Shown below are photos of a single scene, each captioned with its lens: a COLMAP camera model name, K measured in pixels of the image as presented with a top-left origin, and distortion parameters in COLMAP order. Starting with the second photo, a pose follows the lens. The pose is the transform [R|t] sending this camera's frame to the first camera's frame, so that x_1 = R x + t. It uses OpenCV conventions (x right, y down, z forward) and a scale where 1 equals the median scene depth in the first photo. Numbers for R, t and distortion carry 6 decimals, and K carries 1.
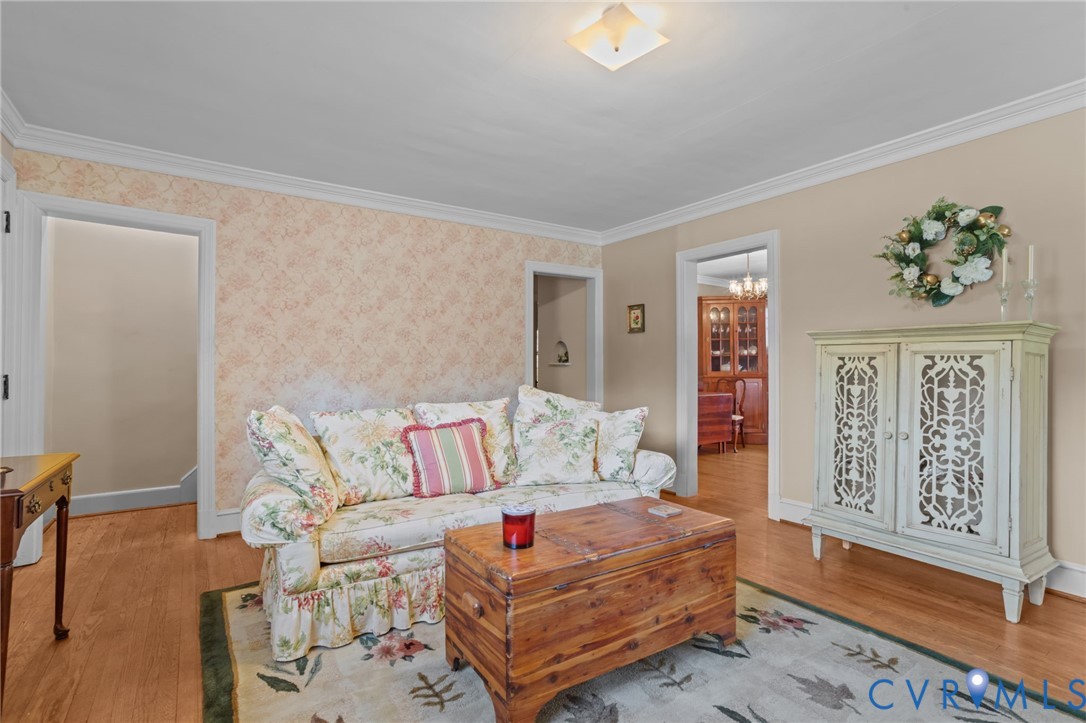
lens RADIAL K [[520.4, 0, 548.1], [0, 520.4, 359.4], [0, 0, 1]] dist [-0.003541, -0.000002]
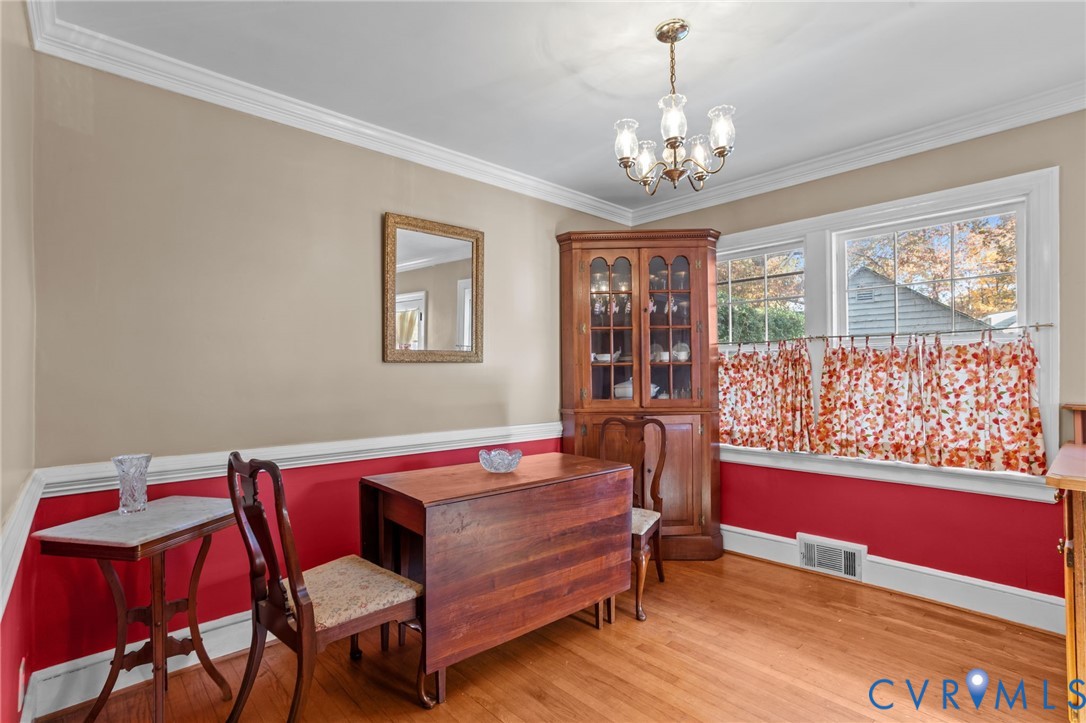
lens RADIAL K [[520.4, 0, 534.2], [0, 520.4, 368.6], [0, 0, 1]] dist [-0.003541, -0.000002]
pose [[0.993745, -0.008206, 0.111375, 0.243932], [0.007823, 0.999962, 0.003877, -0.006950], [-0.111402, -0.002981, 0.993771, 0.636422]]
